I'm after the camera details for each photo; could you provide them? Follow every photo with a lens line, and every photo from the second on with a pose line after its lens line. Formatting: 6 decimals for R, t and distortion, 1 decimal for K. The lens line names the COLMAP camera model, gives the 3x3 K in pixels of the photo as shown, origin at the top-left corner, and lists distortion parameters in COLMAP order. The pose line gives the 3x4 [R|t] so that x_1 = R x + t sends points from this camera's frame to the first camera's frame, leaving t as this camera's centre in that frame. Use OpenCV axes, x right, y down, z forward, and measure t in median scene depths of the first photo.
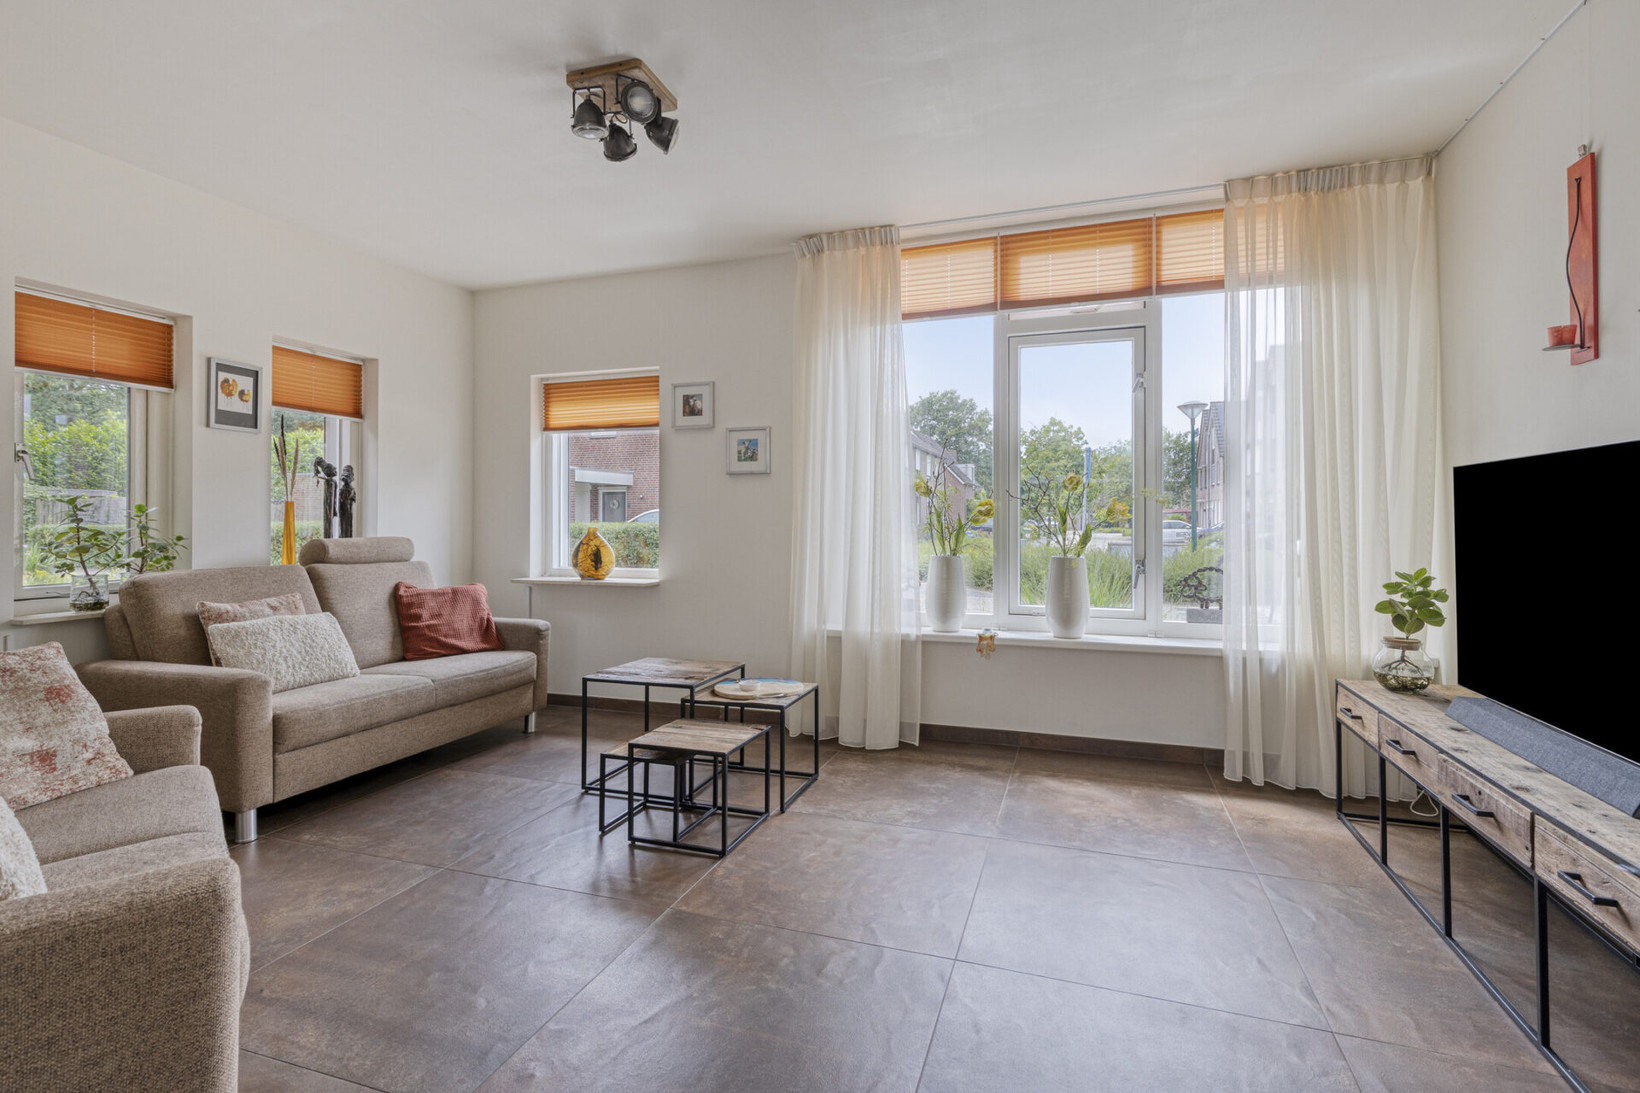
lens RADIAL K [[774.0, 0, 810.9], [0, 774.0, 512.6], [0, 0, 1]] dist [-0.000548, -0.000795]
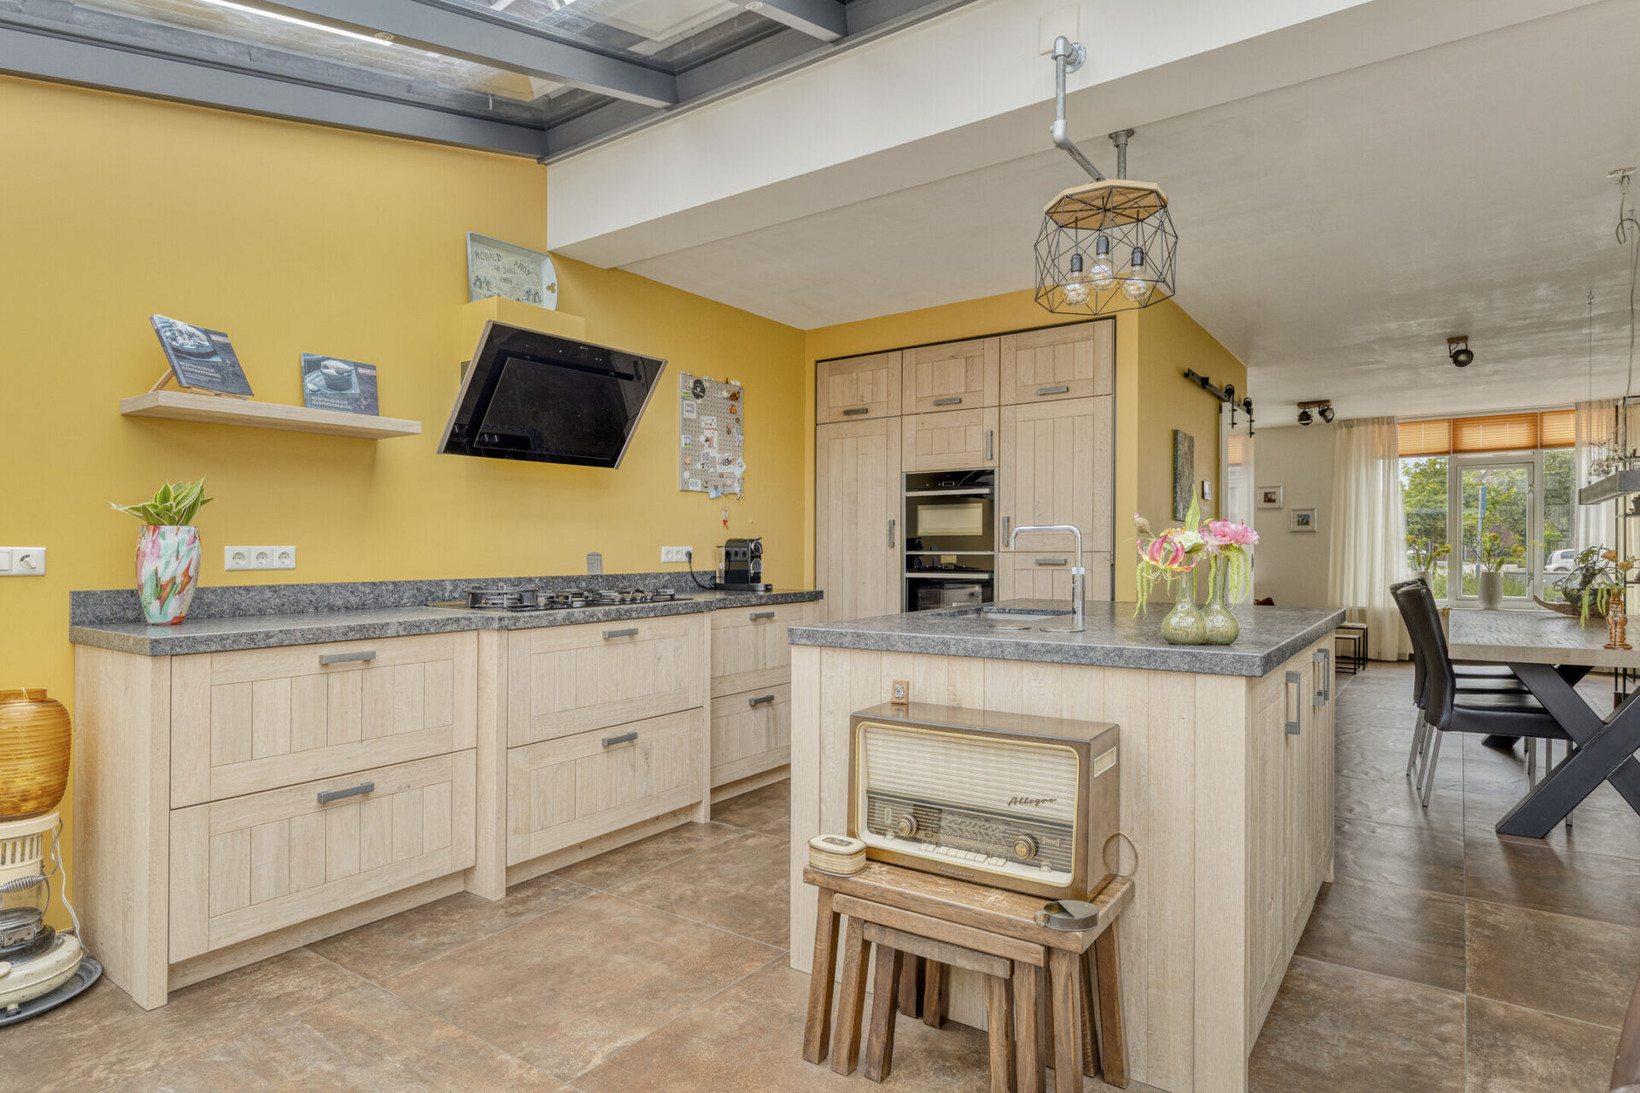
lens RADIAL K [[902.4, 0, 824.9], [0, 902.4, 543.2], [0, 0, 1]] dist [0.015716, -0.001091]
pose [[0.964461, -0.004392, -0.264188, -0.790447], [0.006231, 0.999962, 0.006123, -0.049436], [0.264151, -0.007552, 0.964452, -1.937417]]
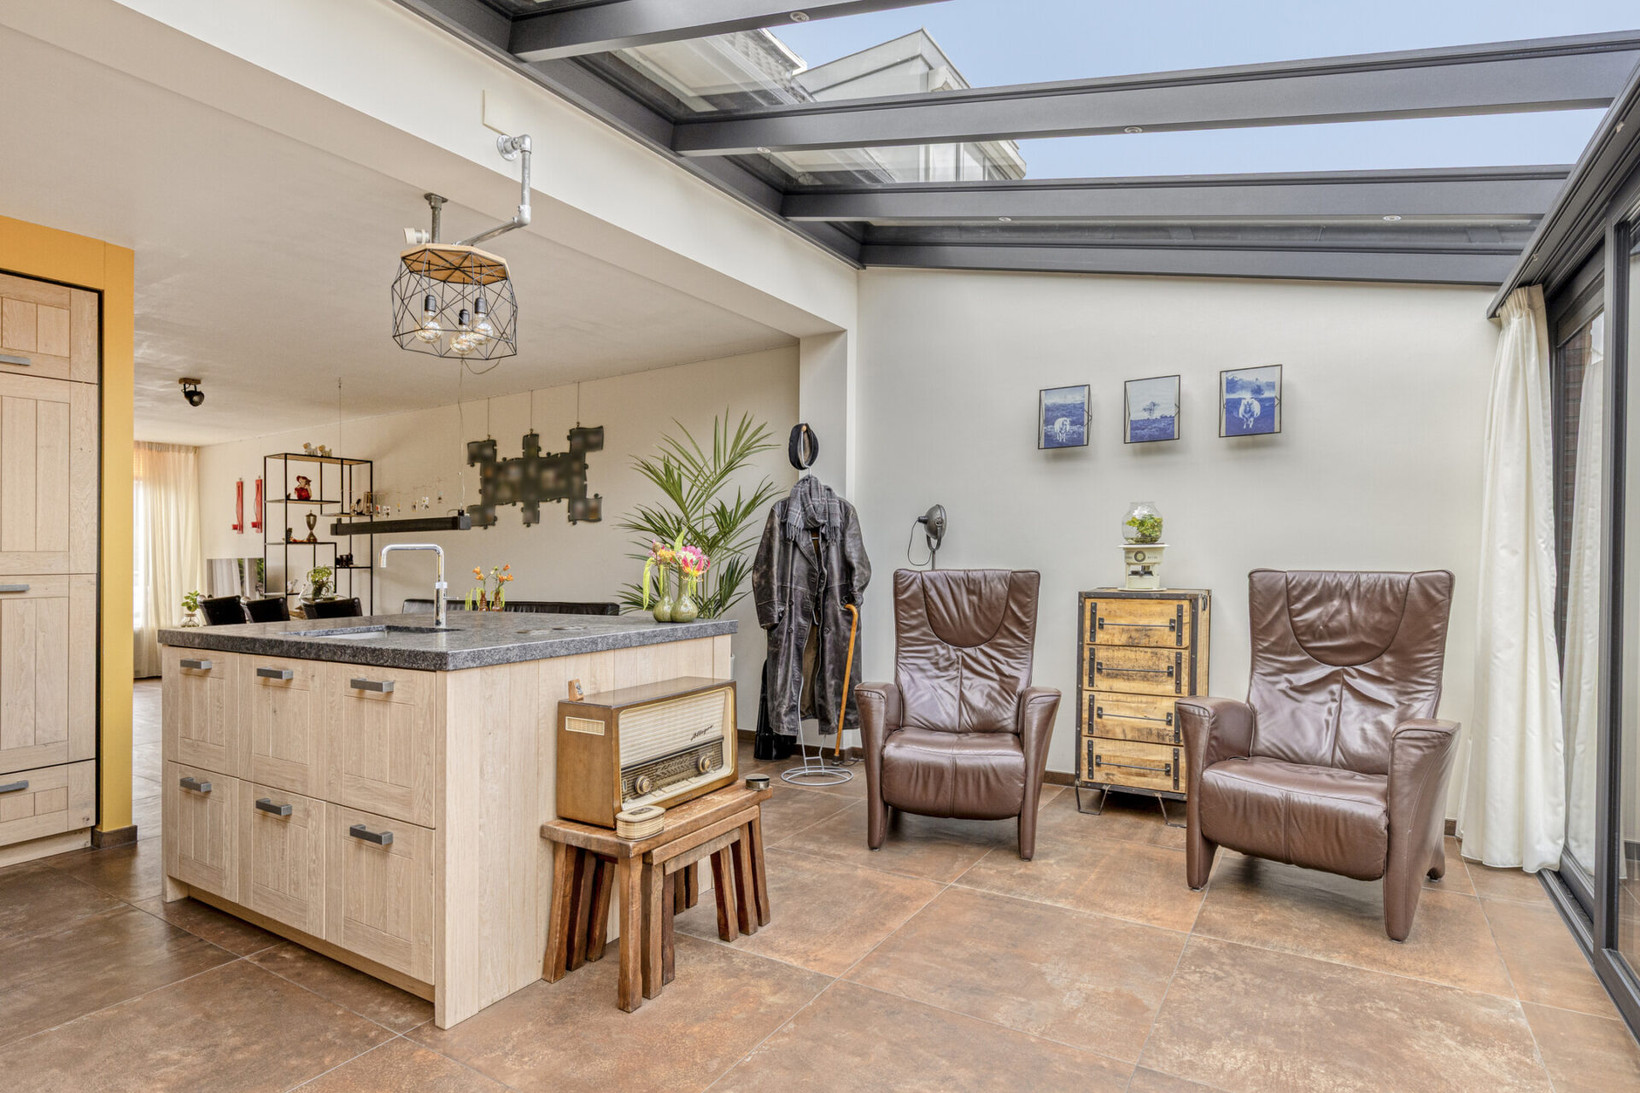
lens RADIAL K [[864.9, 0, 814.9], [0, 864.9, 558.3], [0, 0, 1]] dist [-0.002068, 0.000398]
pose [[0.216195, -0.000568, 0.976350, -1.556572], [-0.000211, 1.000000, 0.000628, -0.045660], [-0.976350, -0.000342, 0.216195, -1.643110]]
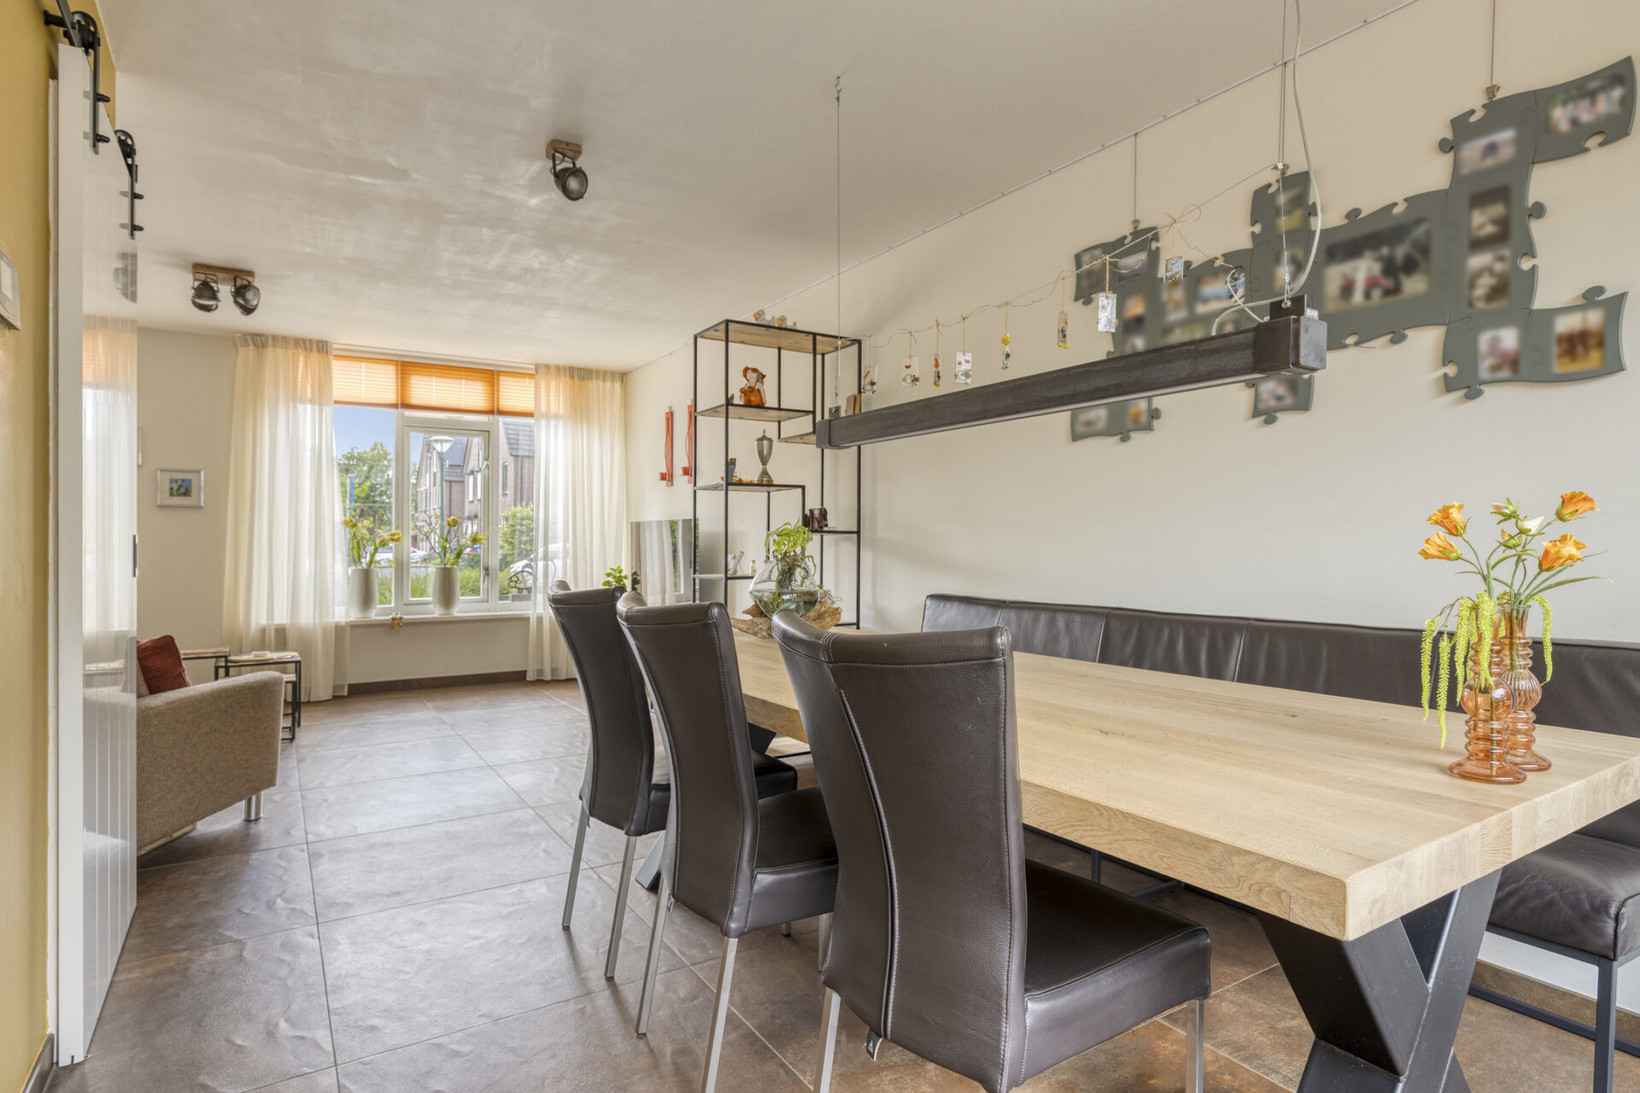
lens RADIAL K [[857.9, 0, 820.0], [0, 857.9, 546.5], [0, 0, 1]] dist [-0.002883, -0.000371]
pose [[0.609420, -0.004217, 0.792836, -0.642966], [-0.008608, 0.999892, 0.011934, -0.014242], [-0.792801, -0.014098, 0.609318, -0.758959]]
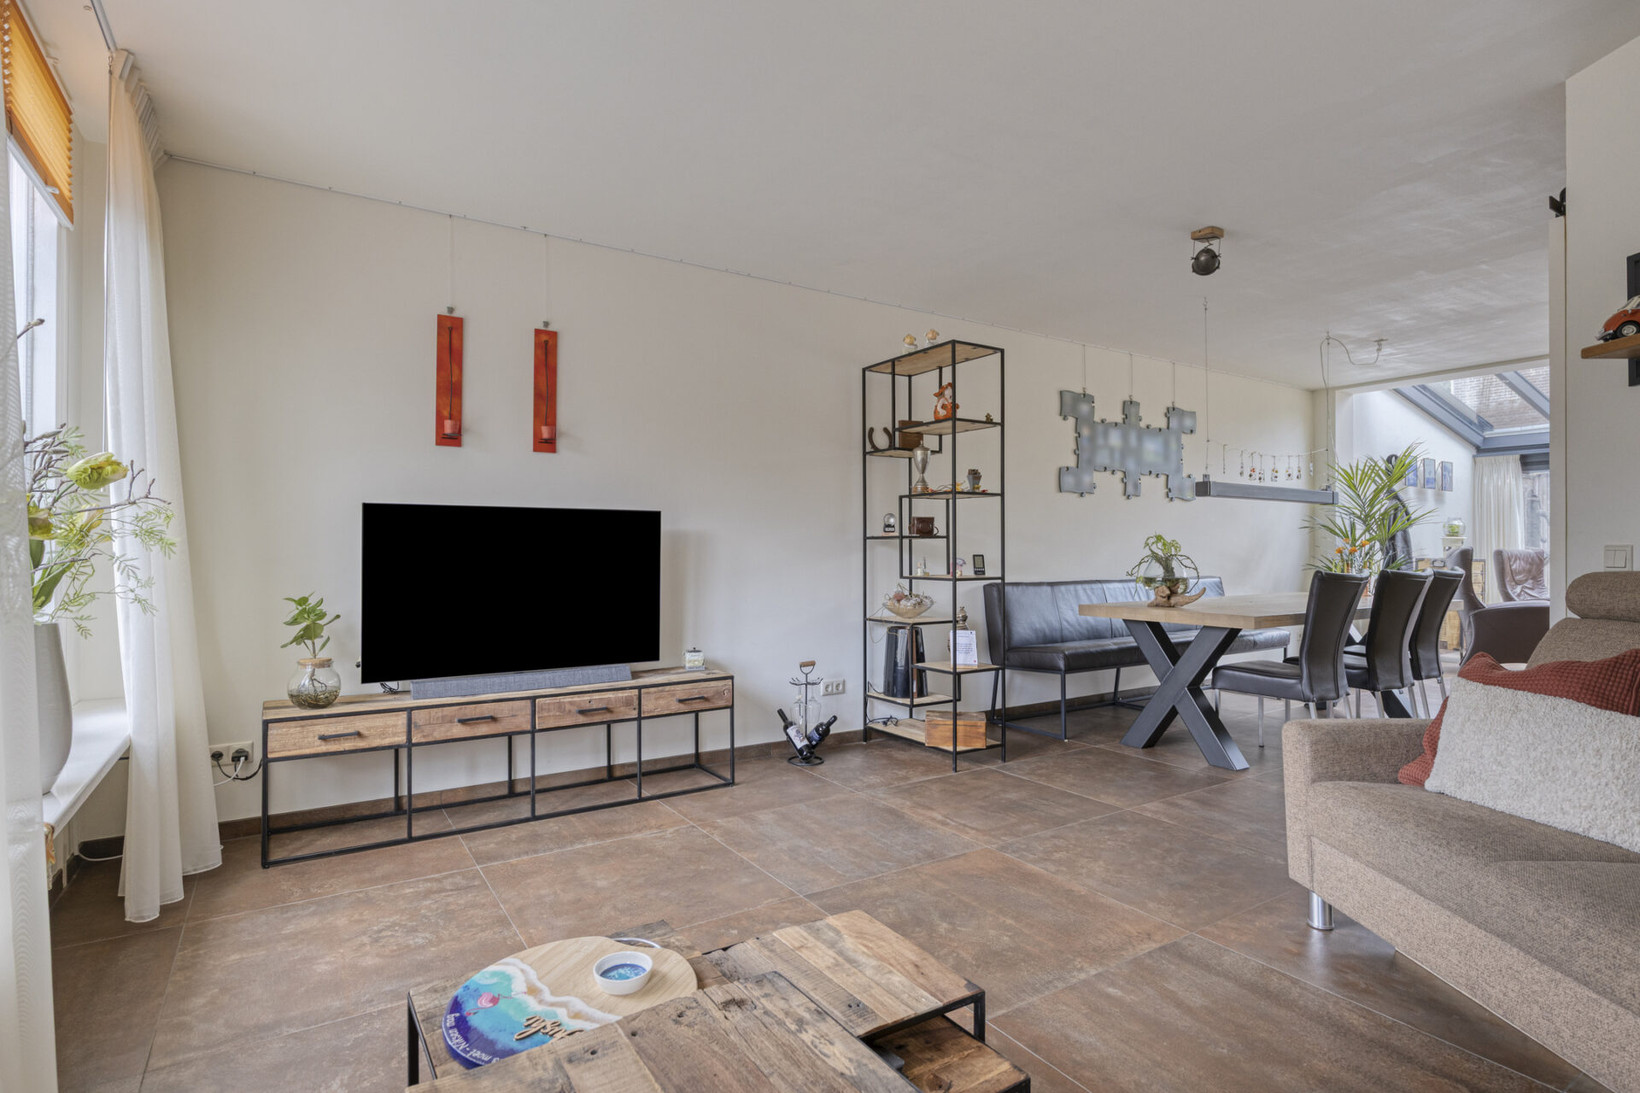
lens RADIAL K [[864.9, 0, 814.9], [0, 864.9, 558.3], [0, 0, 1]] dist [-0.002068, 0.000398]
pose [[-0.803667, -0.001525, 0.595077, -0.370596], [-0.006768, 0.999955, -0.006577, 0.021652], [-0.595040, -0.009313, -0.803642, 1.173362]]
